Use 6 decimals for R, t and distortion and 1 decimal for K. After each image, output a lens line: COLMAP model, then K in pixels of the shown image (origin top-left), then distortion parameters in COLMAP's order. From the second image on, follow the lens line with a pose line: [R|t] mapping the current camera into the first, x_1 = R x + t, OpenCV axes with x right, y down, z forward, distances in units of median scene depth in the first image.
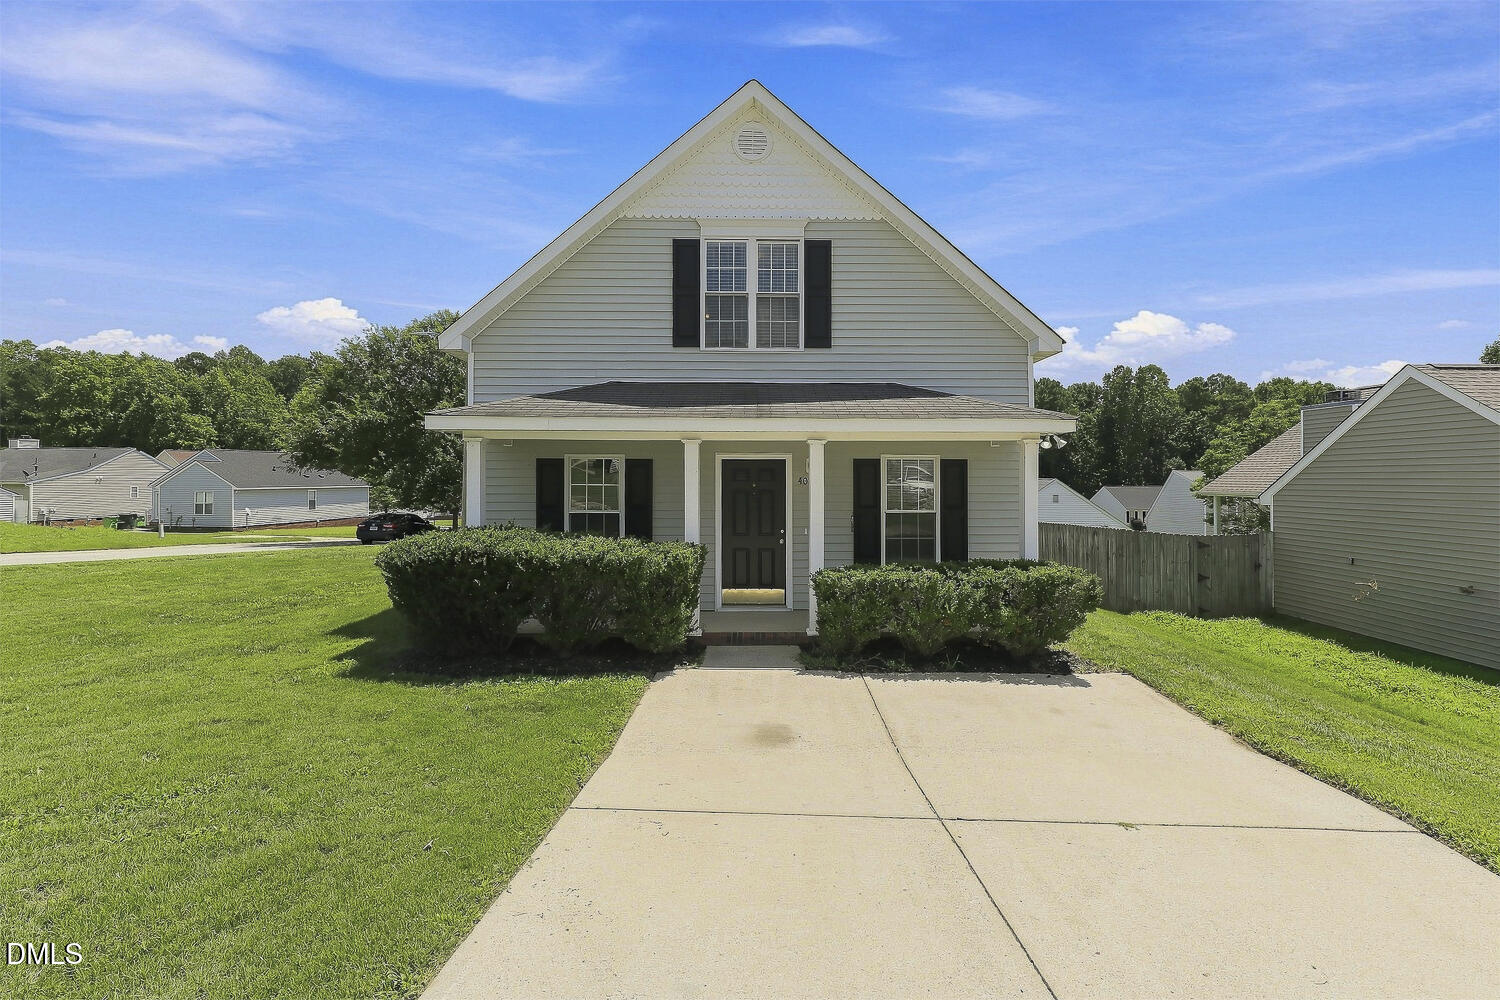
lens RADIAL K [[712.0, 0, 736.9], [0, 712.0, 460.6], [0, 0, 1]] dist [-0.000958, -0.000658]
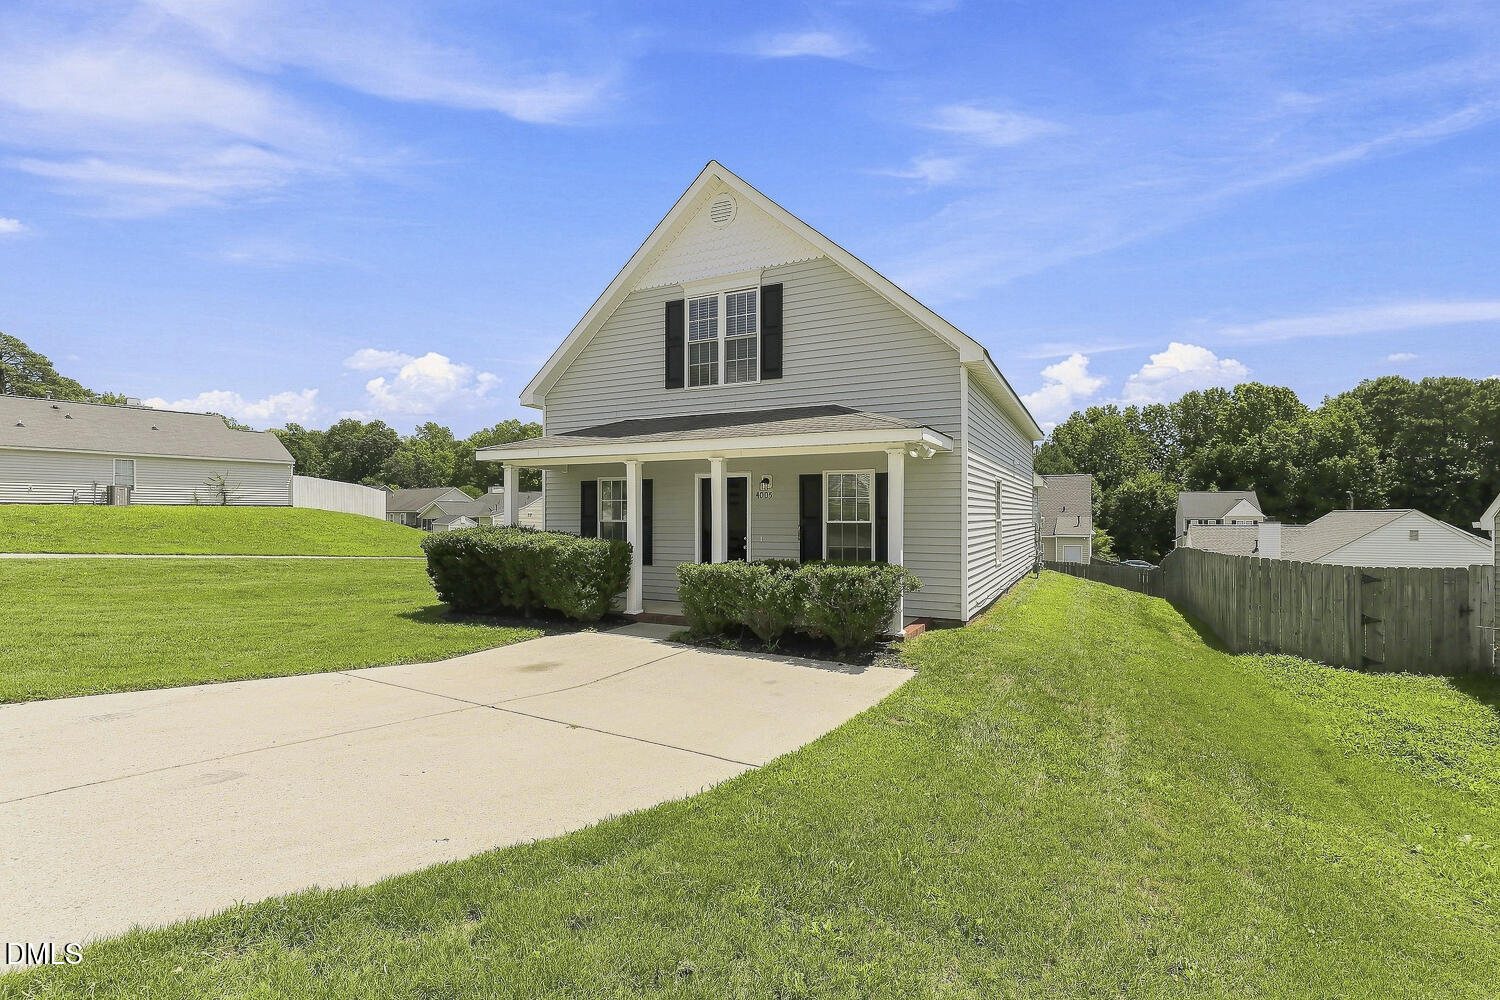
lens RADIAL K [[712.0, 0, 776.4], [0, 712.0, 501.8], [0, 0, 1]] dist [-0.000958, -0.000658]
pose [[0.882131, -0.011262, -0.470869, 0.657863], [0.010384, 0.999936, -0.004462, 0.044295], [0.470889, -0.000954, 0.882192, -0.004748]]
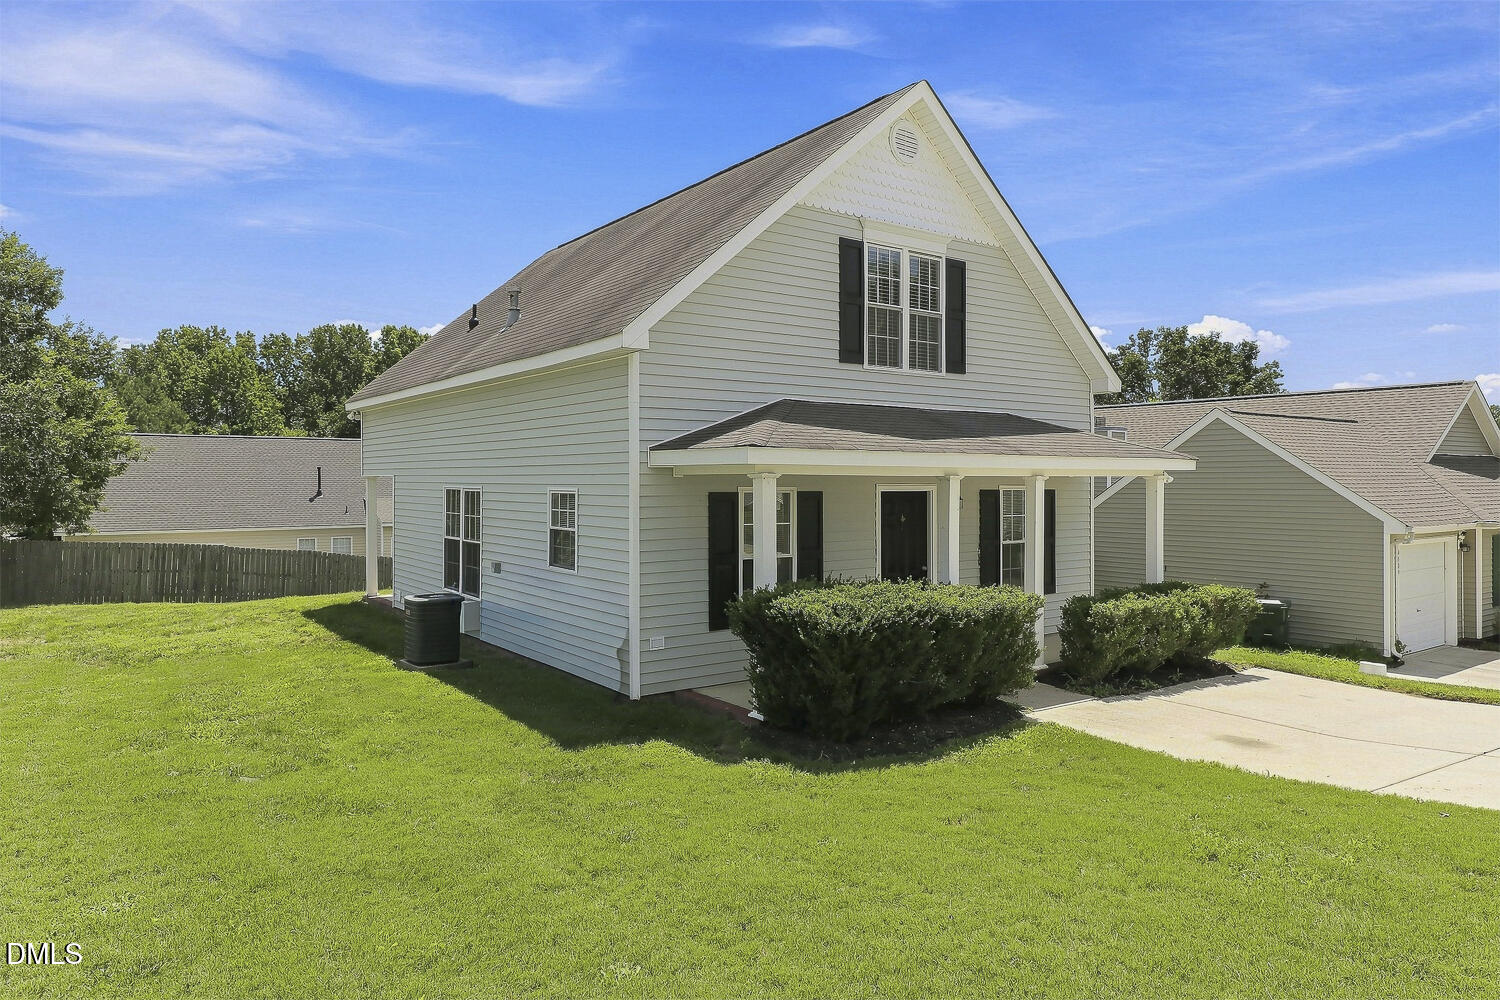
lens RADIAL K [[963.0, 0, 799.0], [0, 963.0, 456.9], [0, 0, 1]] dist [0.020940, 0.000527]
pose [[0.806854, 0.010608, 0.590655, -0.815758], [-0.008953, 0.999944, -0.005728, -0.037241], [-0.590683, -0.000667, 0.806904, 0.083649]]
